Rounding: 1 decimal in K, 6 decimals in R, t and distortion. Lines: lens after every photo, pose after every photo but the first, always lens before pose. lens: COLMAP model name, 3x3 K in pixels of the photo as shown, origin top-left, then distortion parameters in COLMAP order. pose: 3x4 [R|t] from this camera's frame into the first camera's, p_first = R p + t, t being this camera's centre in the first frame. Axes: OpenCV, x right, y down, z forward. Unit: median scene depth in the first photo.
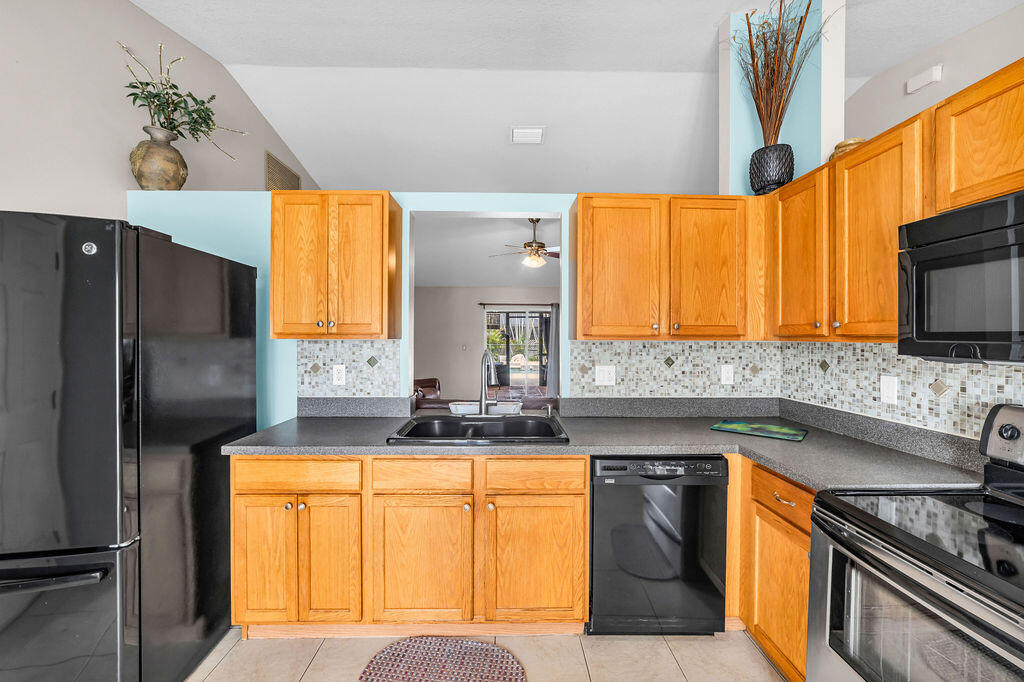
lens RADIAL K [[409.8, 0, 511.9], [0, 409.8, 337.9], [0, 0, 1]] dist [-0.027621, 0.009758]
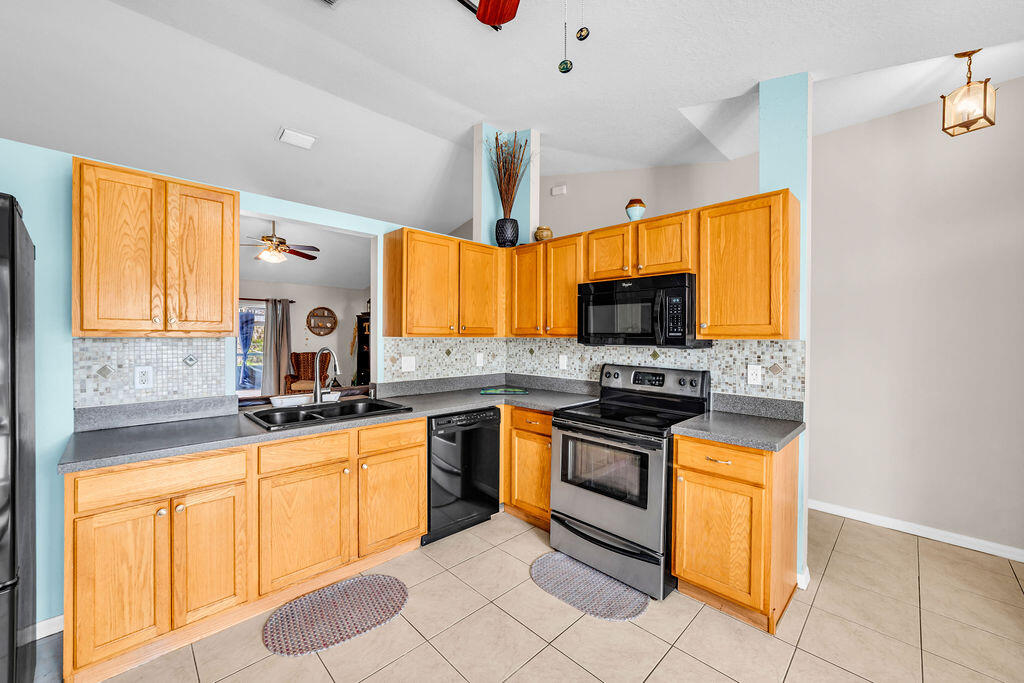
lens RADIAL K [[402.7, 0, 516.4], [0, 402.7, 337.1], [0, 0, 1]] dist [-0.013887, 0.000692]
pose [[0.717646, -0.002336, 0.696404, -0.503826], [0.000235, 0.999995, 0.003112, 0.001146], [-0.696408, -0.002070, 0.717643, -0.208897]]
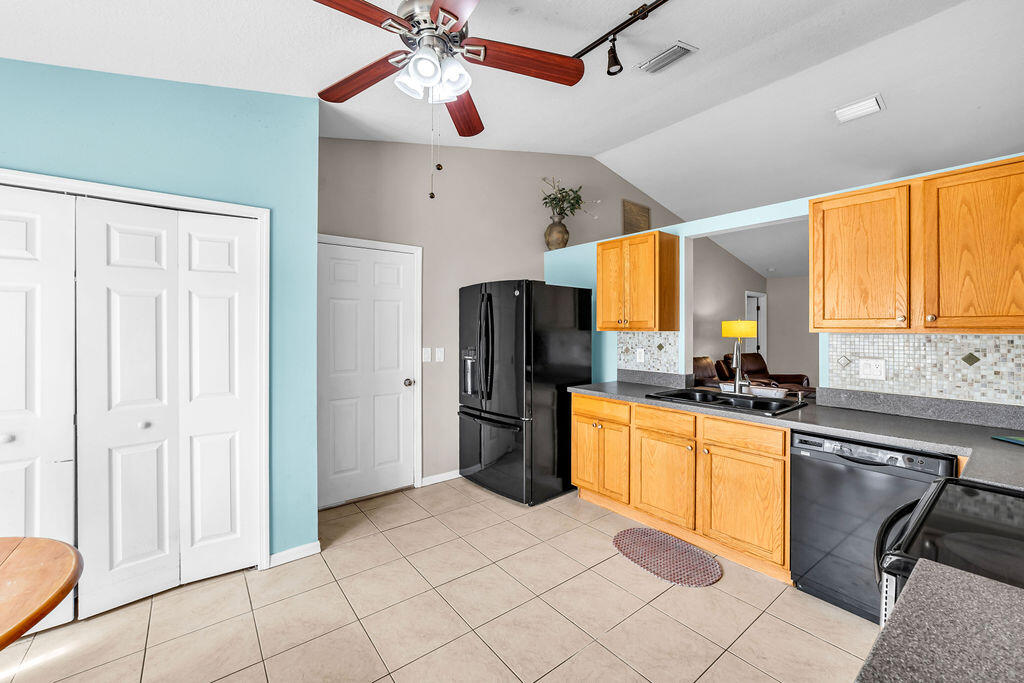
lens RADIAL K [[420.6, 0, 512.2], [0, 420.6, 327.8], [0, 0, 1]] dist [-0.016085, 0.000103]
pose [[0.594558, -0.004965, -0.804037, 0.605027], [-0.003028, 0.999960, -0.008415, 0.004953], [0.804047, 0.007438, 0.594519, -0.327071]]
